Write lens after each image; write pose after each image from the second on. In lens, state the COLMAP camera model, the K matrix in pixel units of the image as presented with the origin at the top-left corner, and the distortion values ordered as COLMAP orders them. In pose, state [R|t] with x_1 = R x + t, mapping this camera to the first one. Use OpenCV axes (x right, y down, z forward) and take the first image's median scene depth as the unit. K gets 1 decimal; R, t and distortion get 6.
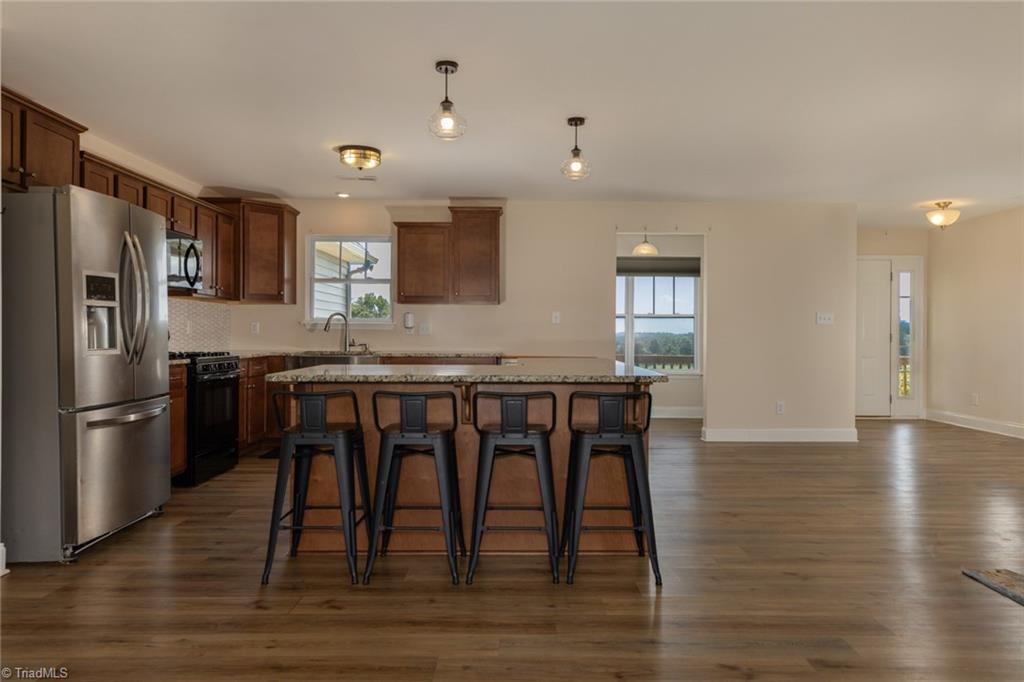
lens RADIAL K [[688.9, 0, 524.7], [0, 688.9, 334.4], [0, 0, 1]] dist [0.015972, 0.001120]
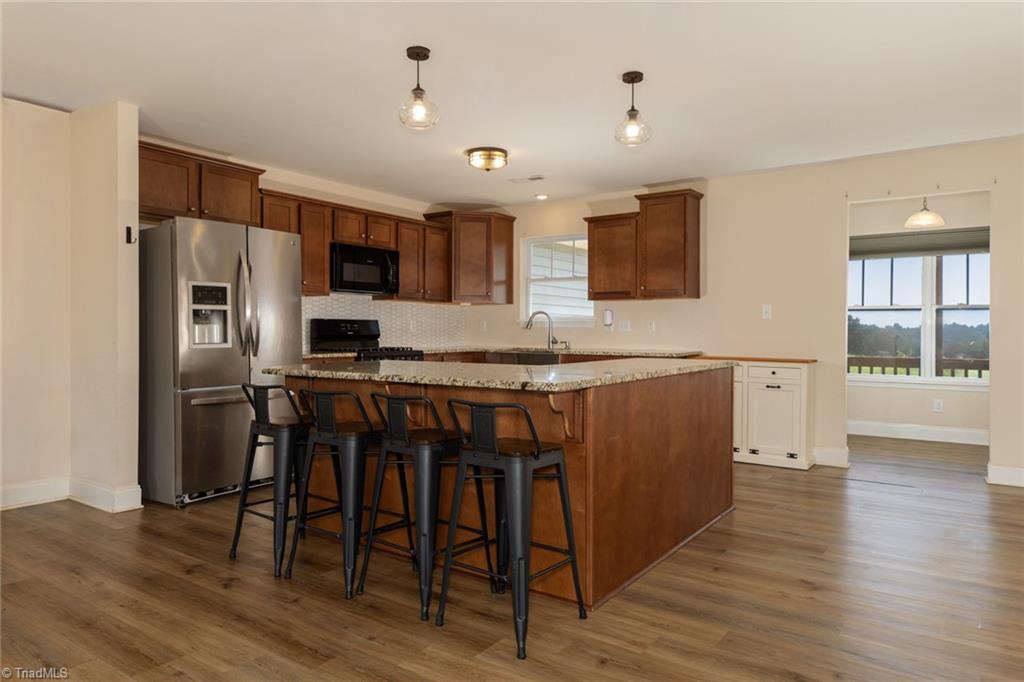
lens RADIAL K [[662.6, 0, 512.1], [0, 662.6, 333.9], [0, 0, 1]] dist [0.007073, 0.000440]
pose [[0.815016, -0.000386, -0.579439, 0.275538], [0.001128, 0.999999, 0.000921, 0.001694], [0.579438, -0.001405, 0.815015, 0.168515]]
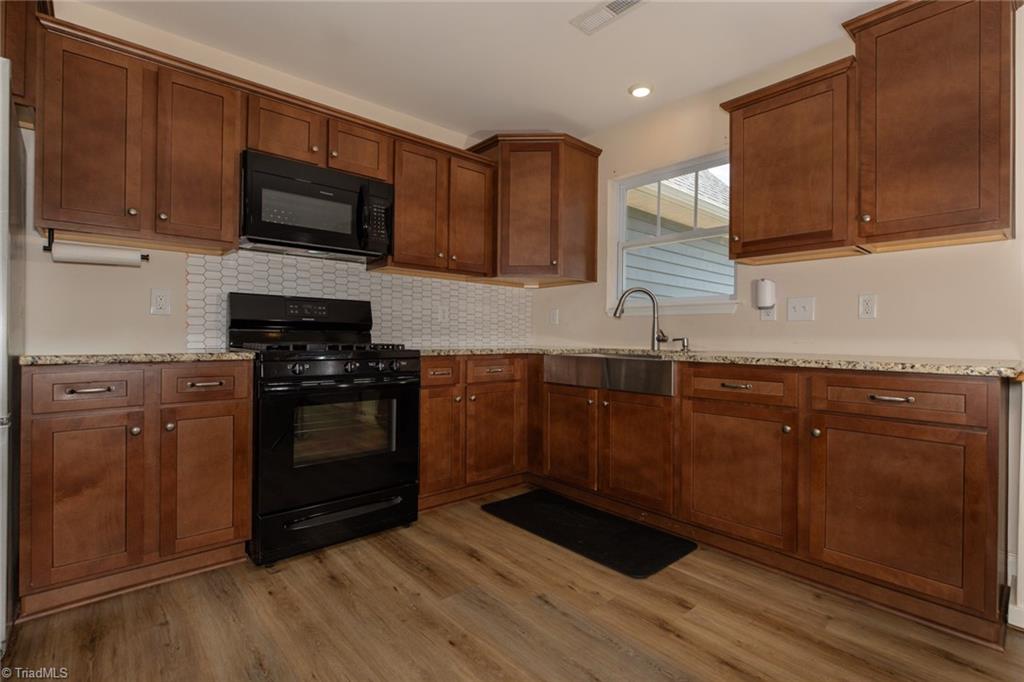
lens RADIAL K [[478.0, 0, 510.9], [0, 478.0, 333.8], [0, 0, 1]] dist [-0.001586, -0.000454]
pose [[0.650850, -0.003561, -0.759198, -0.019152], [-0.008097, 0.999900, -0.011631, 0.016198], [0.759163, 0.013717, 0.650756, 0.645631]]
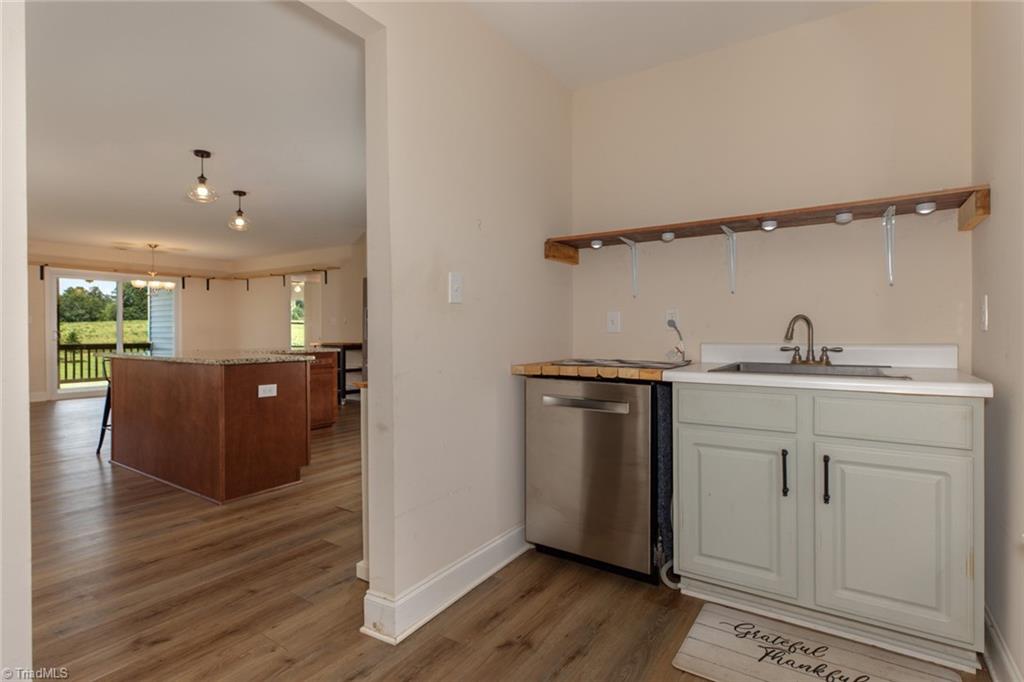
lens RADIAL K [[507.5, 0, 514.8], [0, 507.5, 333.1], [0, 0, 1]] dist [-0.002220, 0.000043]
pose [[-0.573212, 0.000358, -0.819407, 0.318574], [-0.001349, 0.999998, 0.001381, 0.001166], [0.819406, 0.001897, -0.573210, 1.279249]]
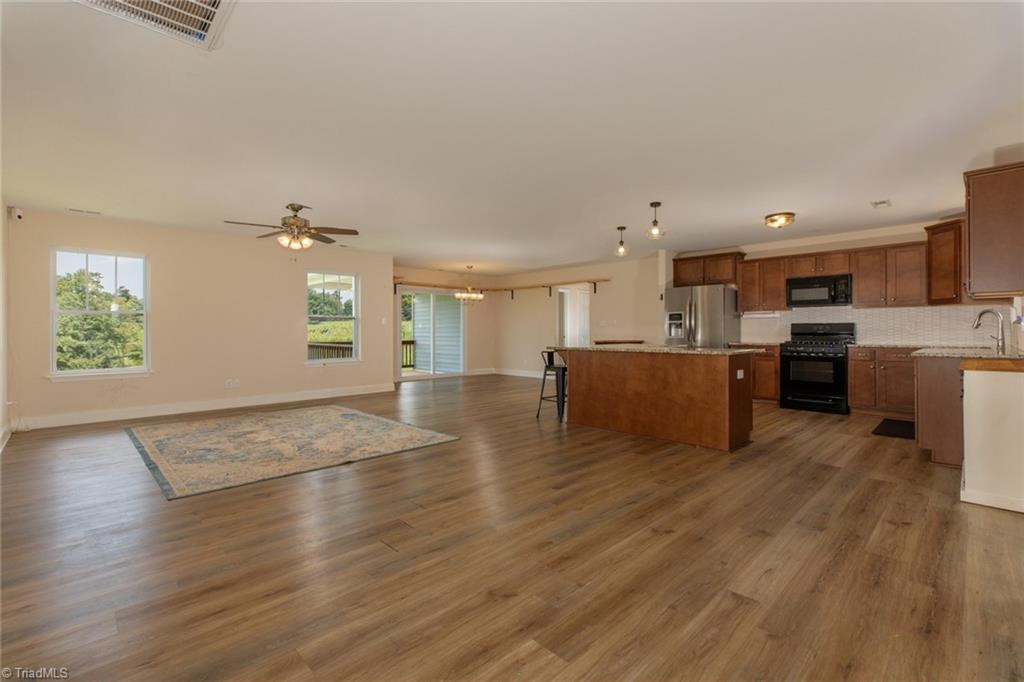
lens RADIAL K [[458.1, 0, 511.7], [0, 458.1, 332.8], [0, 0, 1]] dist [0.007932, -0.001140]
pose [[-0.724000, 0.002097, -0.689797, 0.719259], [0.000275, 0.999996, 0.002752, 0.000117], [0.689800, 0.001802, -0.723998, 1.027294]]
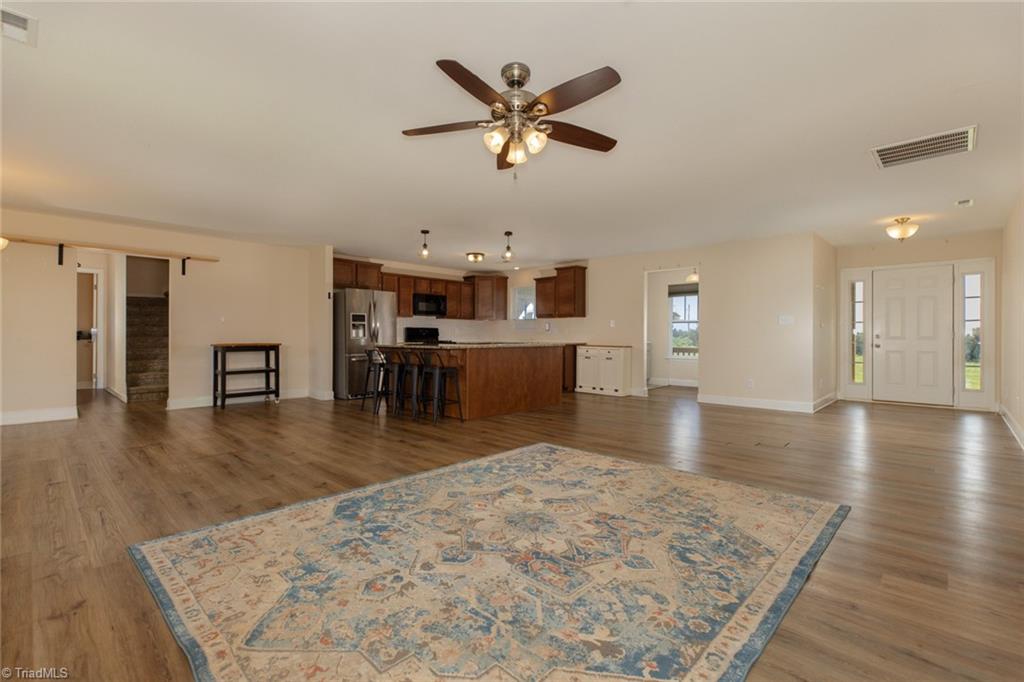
lens RADIAL K [[458.1, 0, 516.0], [0, 458.1, 340.8], [0, 0, 1]] dist [0.007932, -0.001140]
pose [[0.720056, 0.003970, -0.693904, 0.719946], [-0.000442, 0.999986, 0.005263, 0.014258], [0.693915, -0.003483, 0.720048, -0.019097]]
